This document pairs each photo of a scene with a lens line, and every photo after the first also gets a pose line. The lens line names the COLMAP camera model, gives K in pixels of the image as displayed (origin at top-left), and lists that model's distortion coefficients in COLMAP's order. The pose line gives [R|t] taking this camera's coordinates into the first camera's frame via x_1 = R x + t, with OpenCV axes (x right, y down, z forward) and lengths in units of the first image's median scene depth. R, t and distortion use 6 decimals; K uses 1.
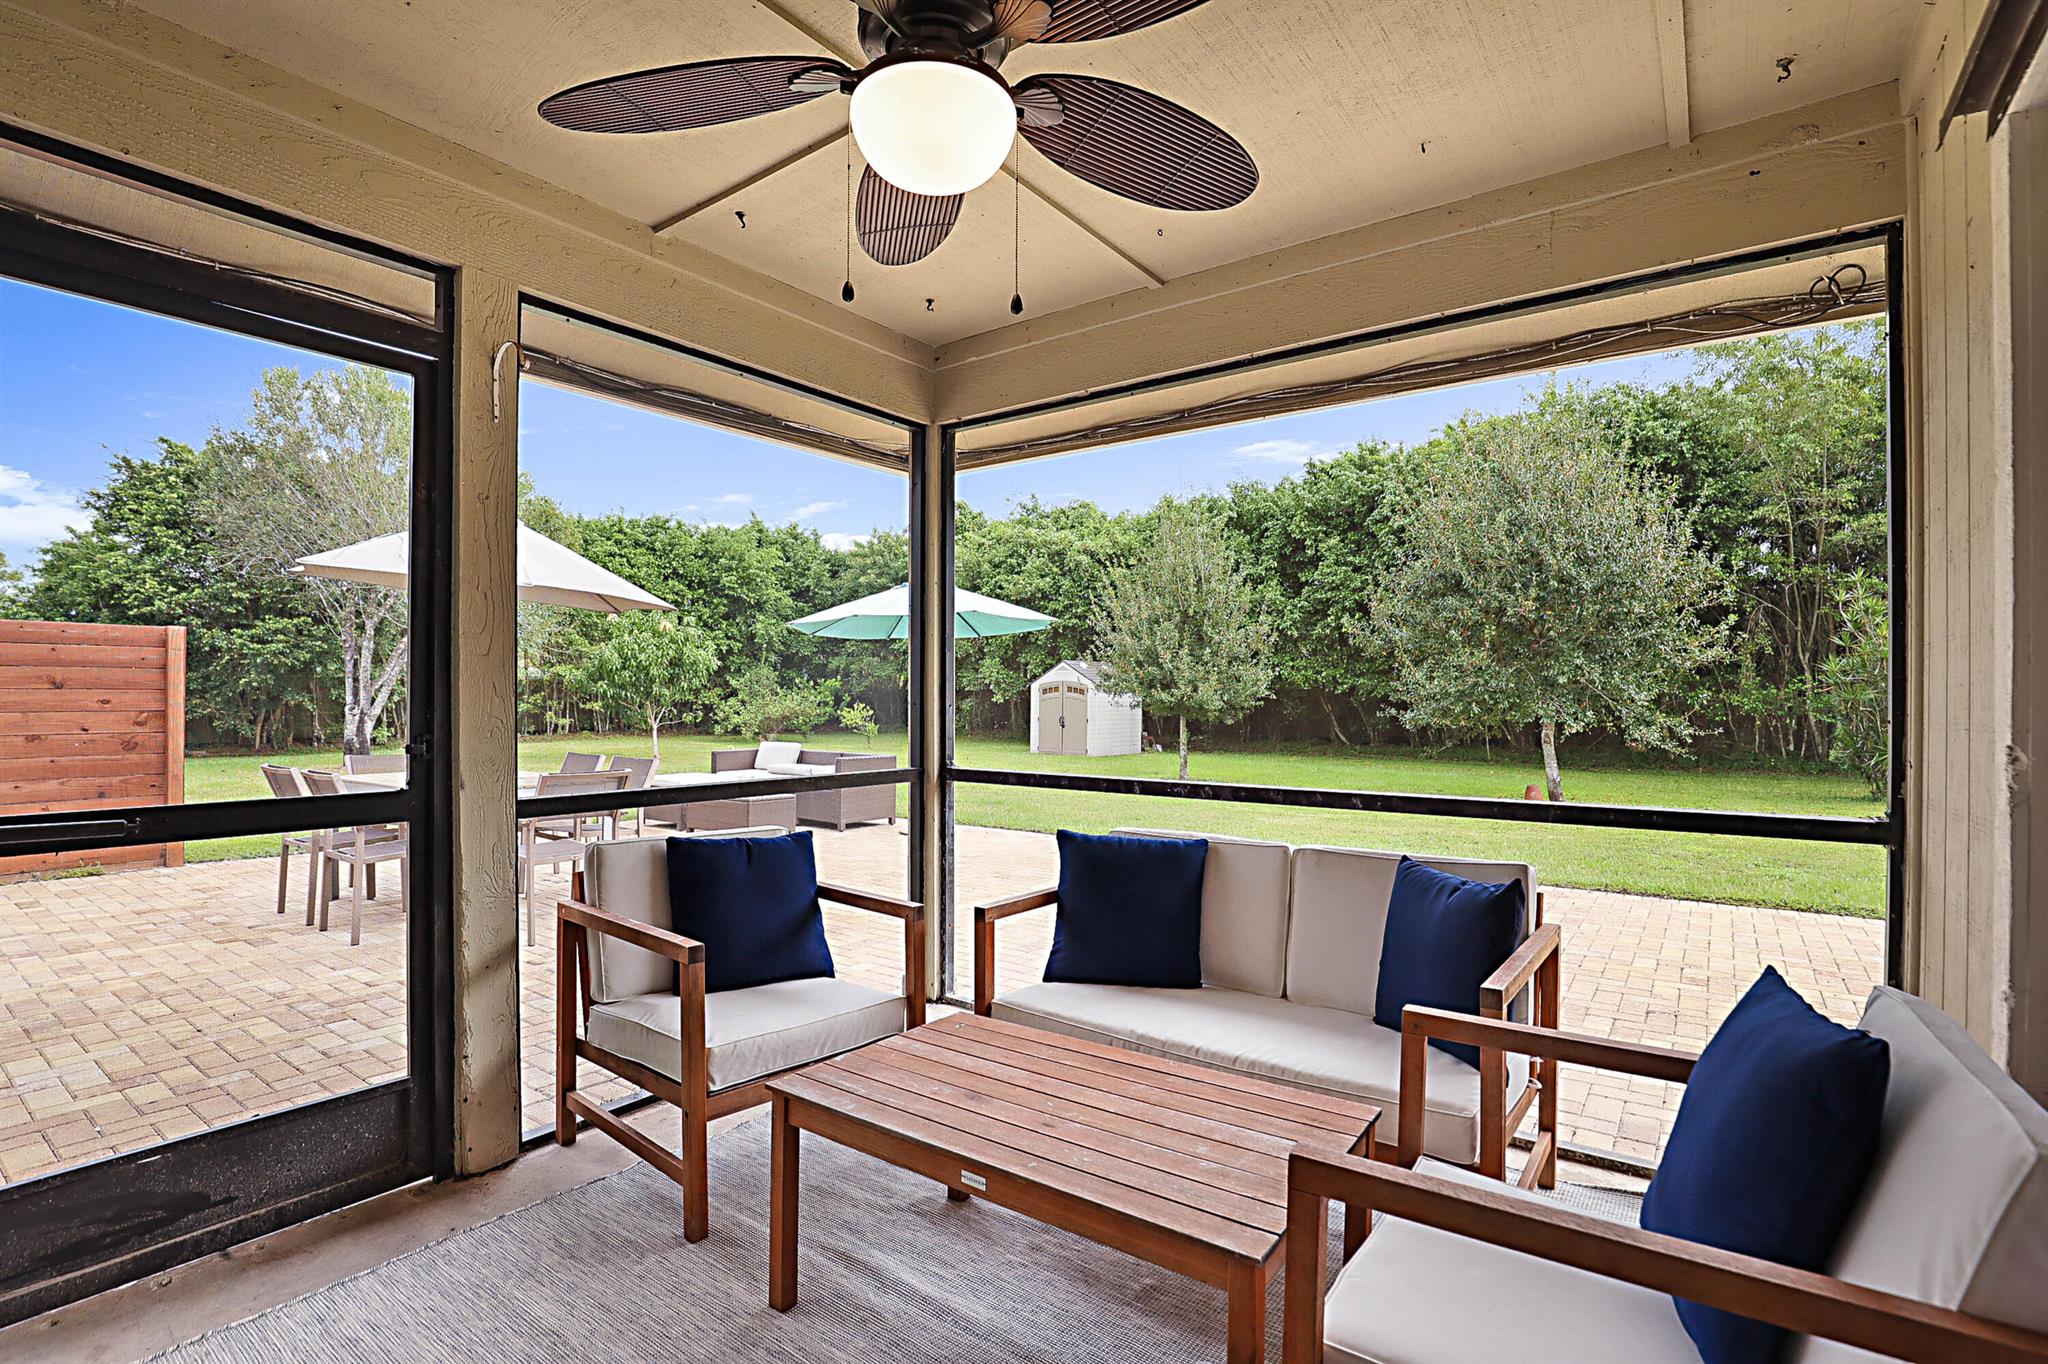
lens RADIAL K [[961.2, 0, 1016.6], [0, 961.2, 695.1], [0, 0, 1]] dist [-0.030269, 0.003200]
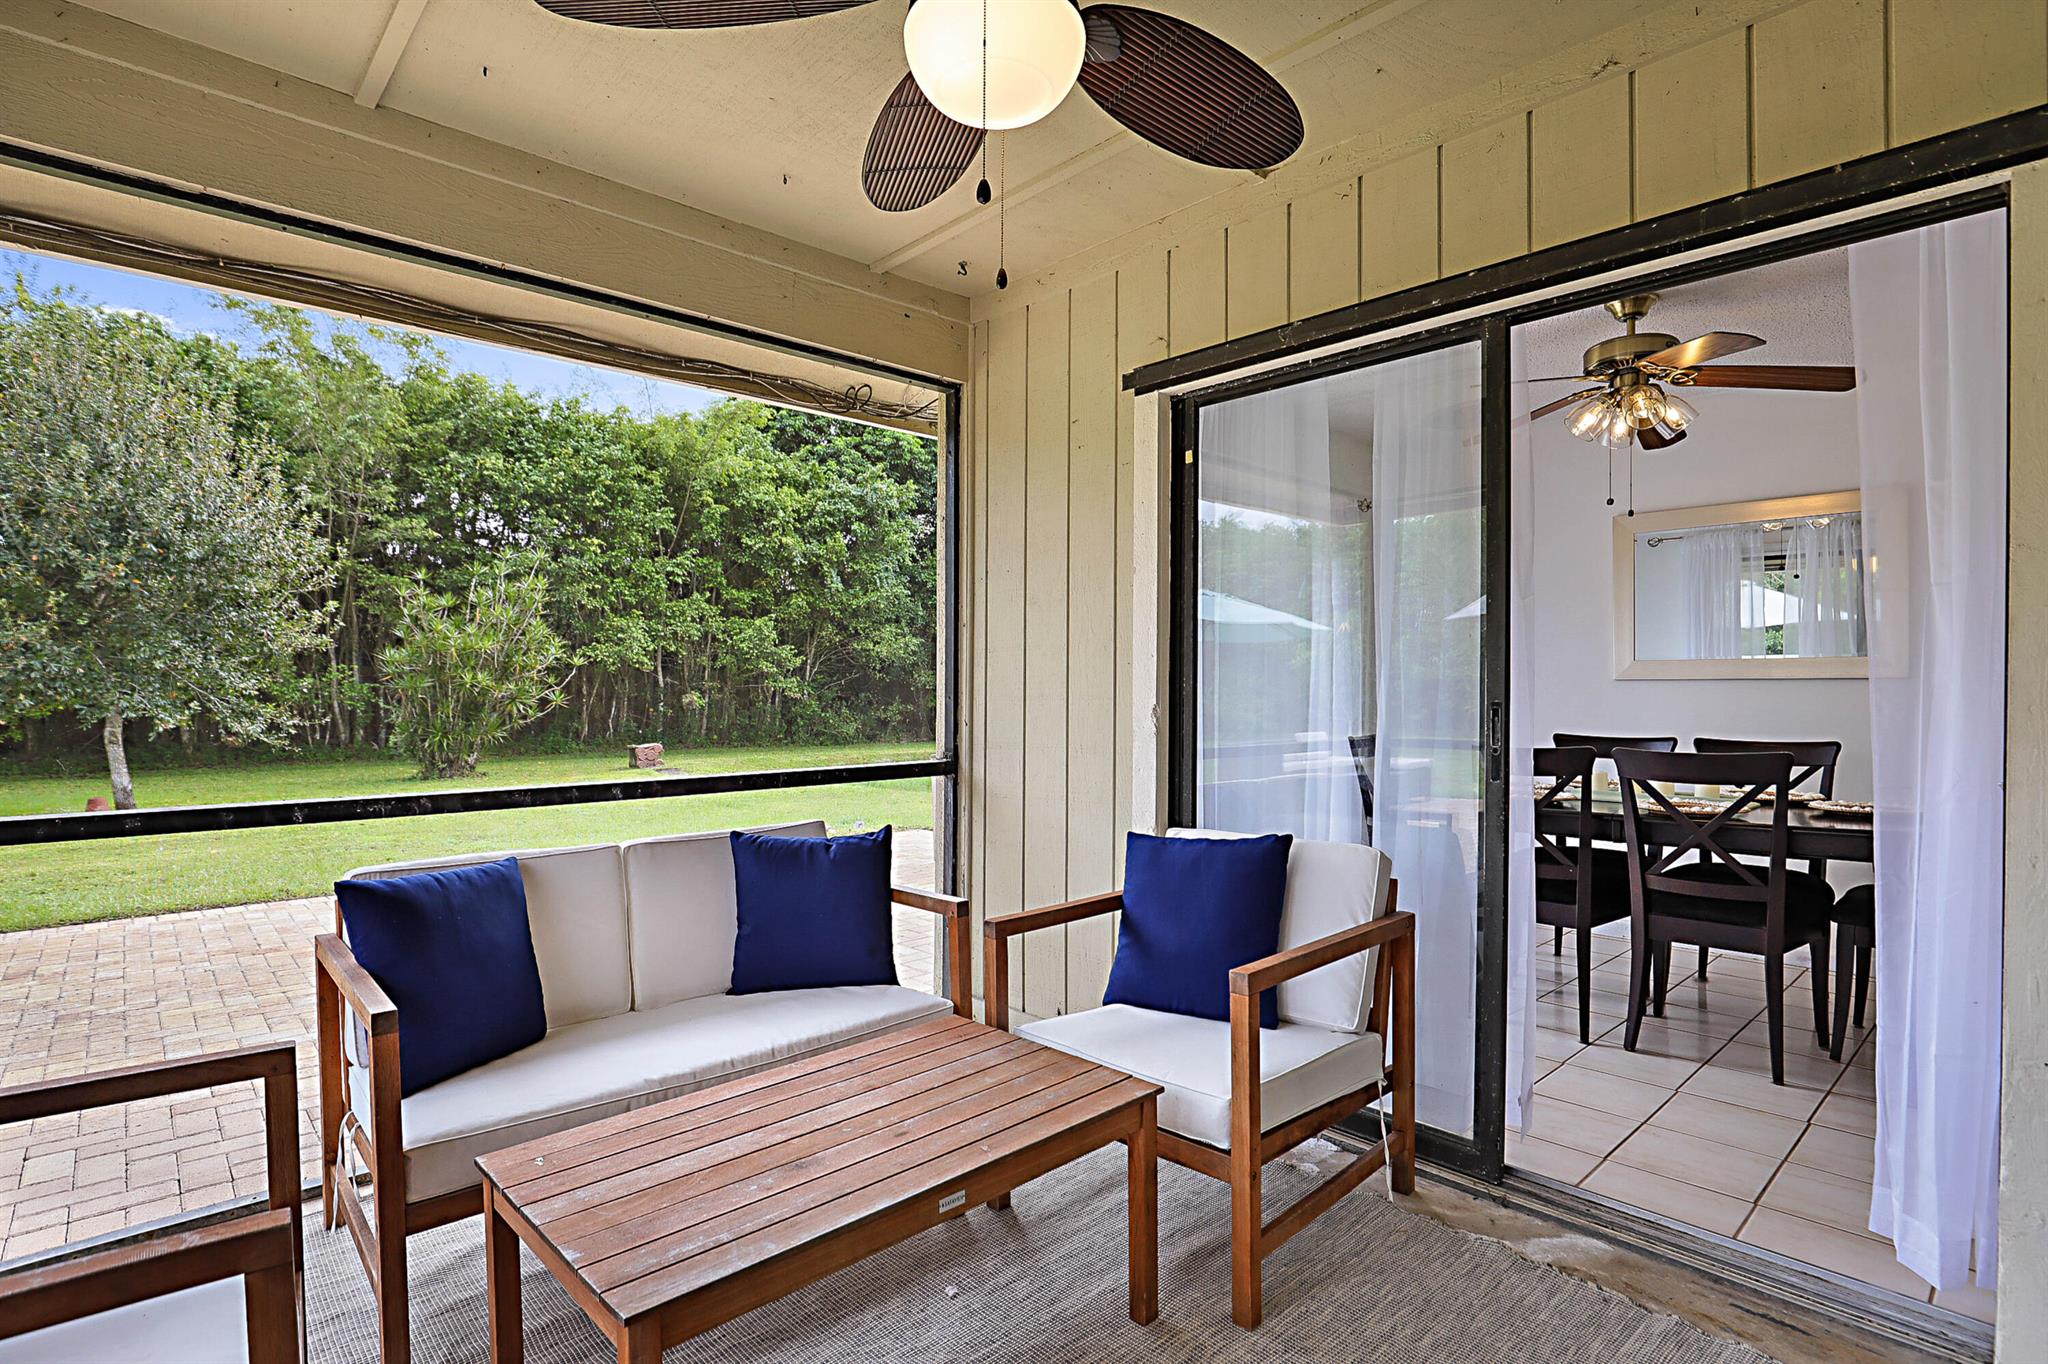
lens RADIAL K [[1018.0, 0, 1013.6], [0, 1018.0, 693.2], [0, 0, 1]] dist [-0.017570, 0.000847]
pose [[0.190433, -0.007557, 0.981671, -0.555739], [-0.000268, 0.999970, 0.007749, 0.006208], [-0.981700, -0.001738, 0.190425, 0.425694]]
